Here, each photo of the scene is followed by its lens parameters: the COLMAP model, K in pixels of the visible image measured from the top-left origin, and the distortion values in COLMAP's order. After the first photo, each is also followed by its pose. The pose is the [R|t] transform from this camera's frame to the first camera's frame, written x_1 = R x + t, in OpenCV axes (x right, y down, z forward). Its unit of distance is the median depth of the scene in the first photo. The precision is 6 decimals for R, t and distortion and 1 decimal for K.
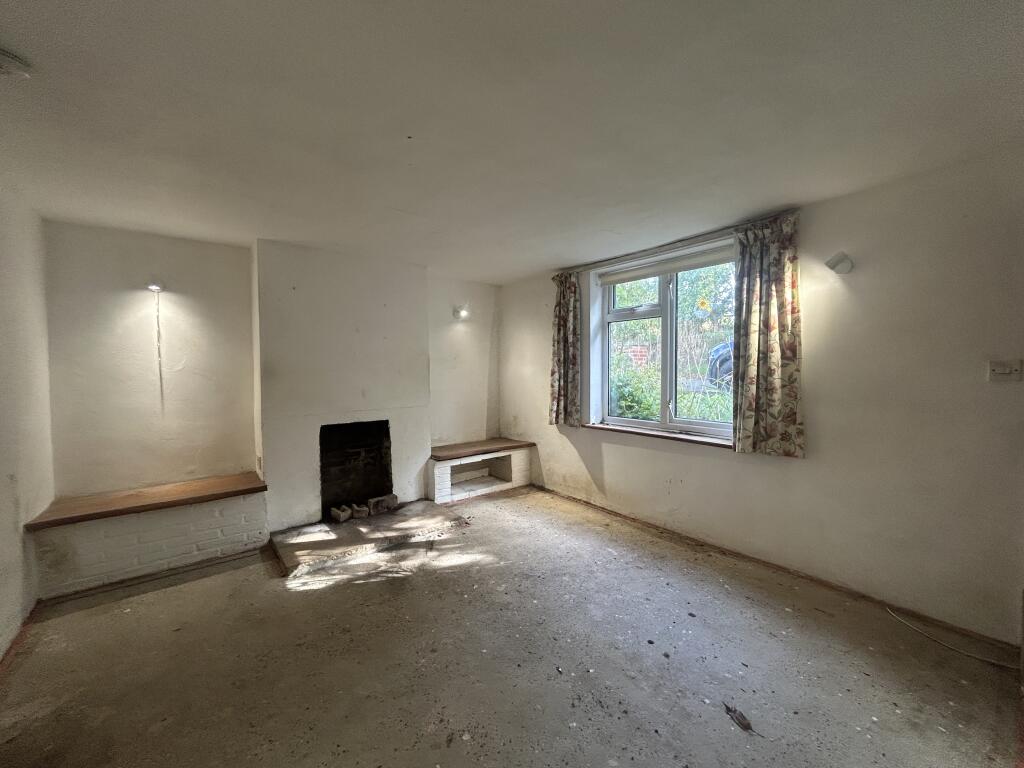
lens RADIAL K [[413.4, 0, 510.8], [0, 413.4, 382.4], [0, 0, 1]] dist [0.003375, -0.000131]
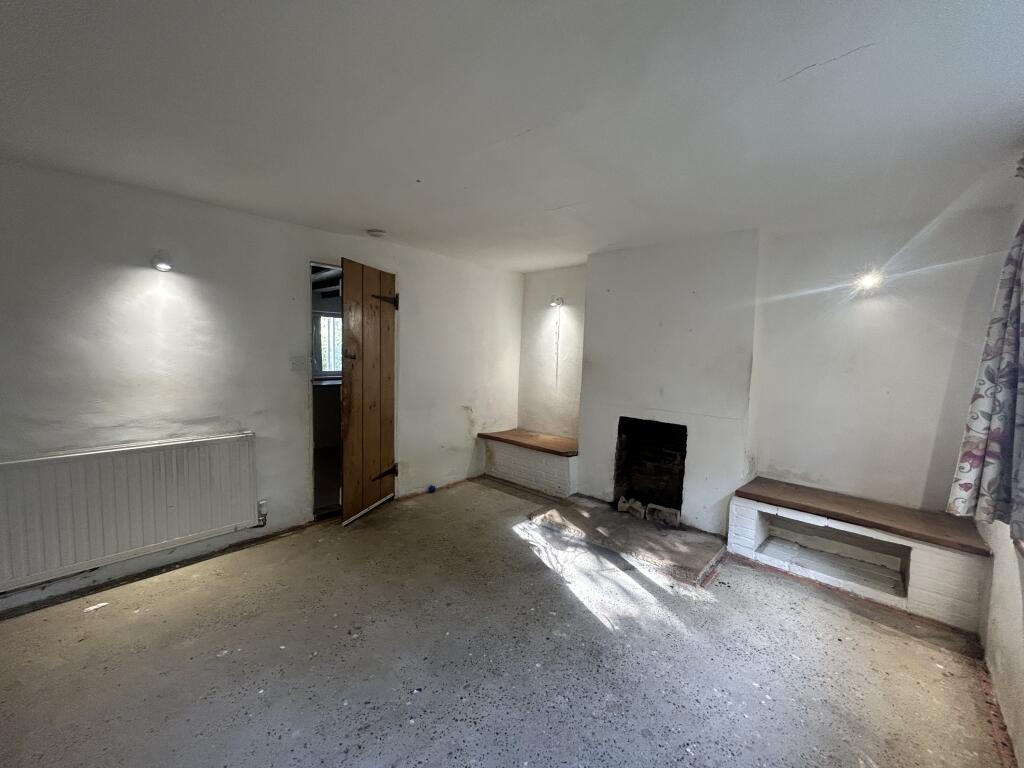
lens RADIAL K [[413.4, 0, 510.8], [0, 413.4, 382.4], [0, 0, 1]] dist [0.003375, -0.000131]
pose [[0.158662, 0.089424, -0.983275, 0.511394], [-0.067317, 0.994552, 0.079587, -0.045986], [0.985035, 0.053563, 0.163818, 0.514928]]
